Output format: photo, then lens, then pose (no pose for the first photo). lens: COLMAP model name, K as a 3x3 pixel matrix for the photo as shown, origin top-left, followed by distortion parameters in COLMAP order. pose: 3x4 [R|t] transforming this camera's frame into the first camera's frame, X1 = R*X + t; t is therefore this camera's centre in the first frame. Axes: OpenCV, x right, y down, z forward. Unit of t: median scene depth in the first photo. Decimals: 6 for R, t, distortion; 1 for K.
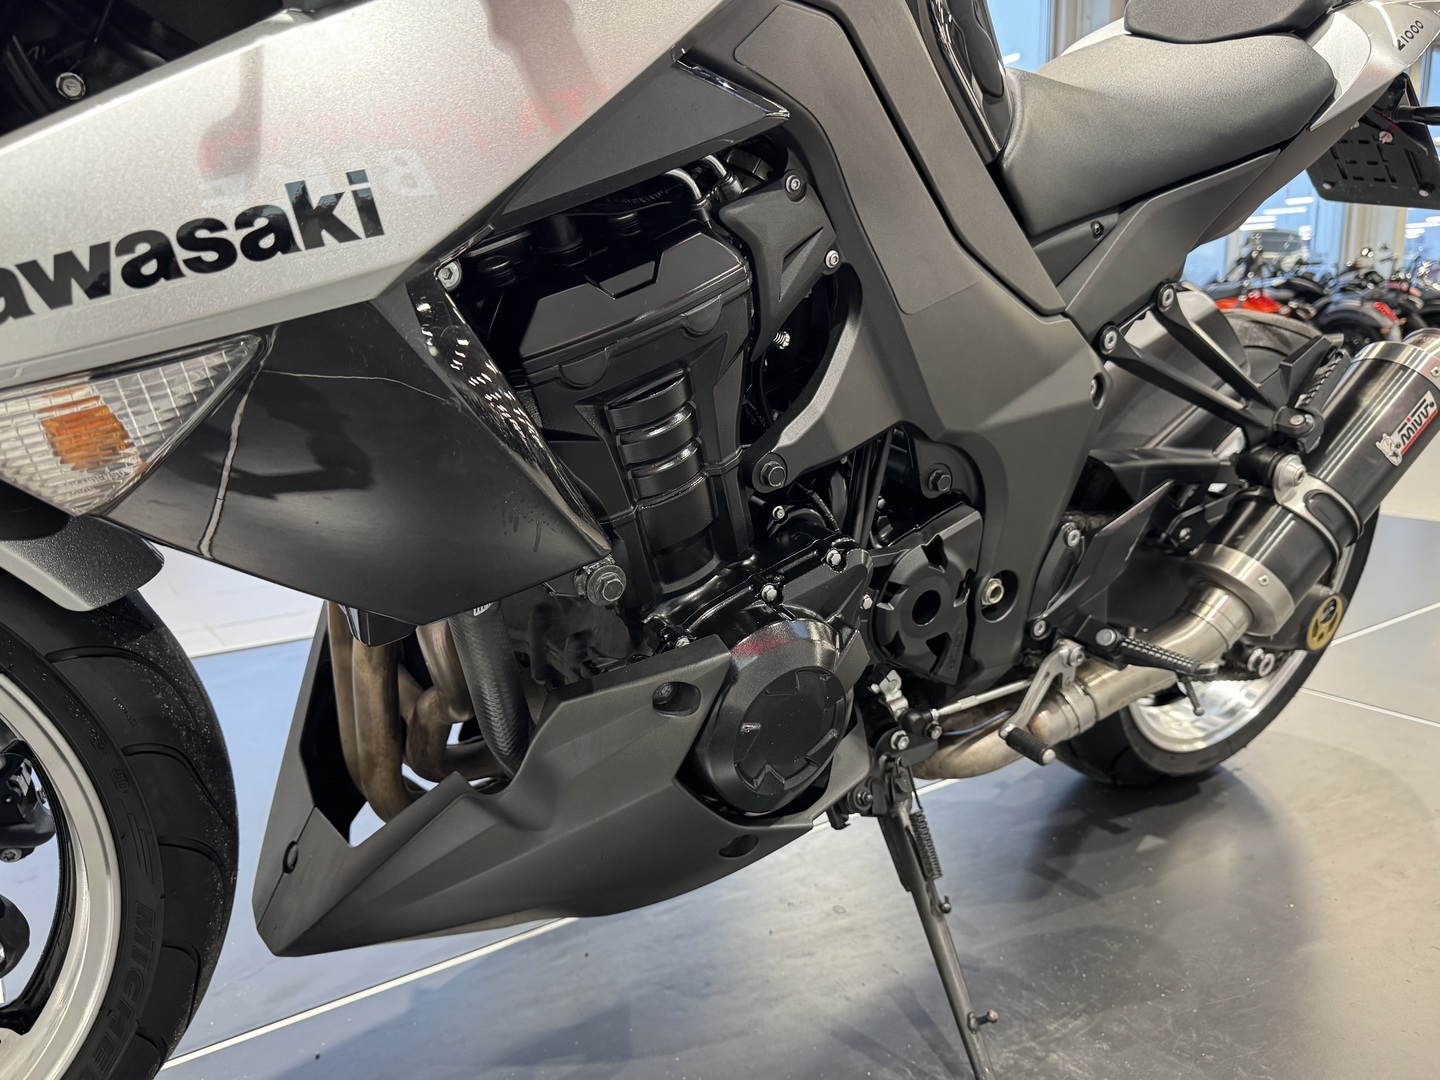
lens RADIAL K [[1095.2, 0, 712.6], [0, 1095.2, 545.9], [0, 0, 1]] dist [0.001741, -0.025894]
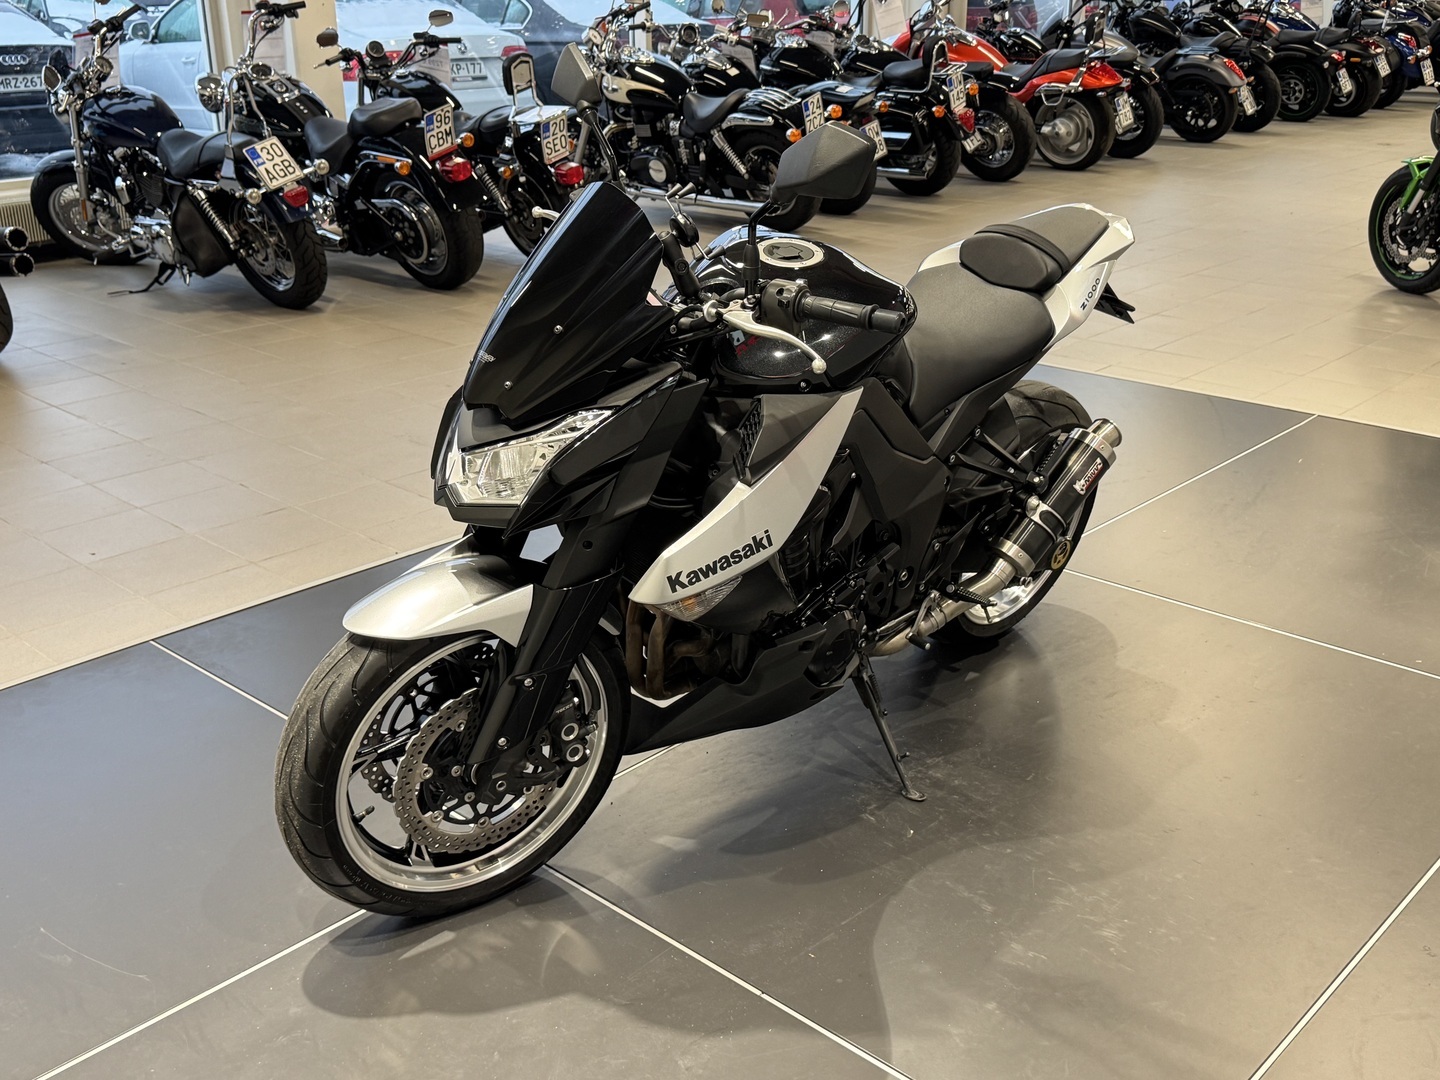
lens RADIAL K [[1501.6, 0, 722.4], [0, 1501.6, 536.3], [0, 0, 1]] dist [0.051127, 0.000000]
pose [[0.978244, -0.060918, 0.198312, -0.640472], [0.027005, 0.985175, 0.169416, -0.512453], [-0.205693, -0.160374, 0.965386, -1.694394]]
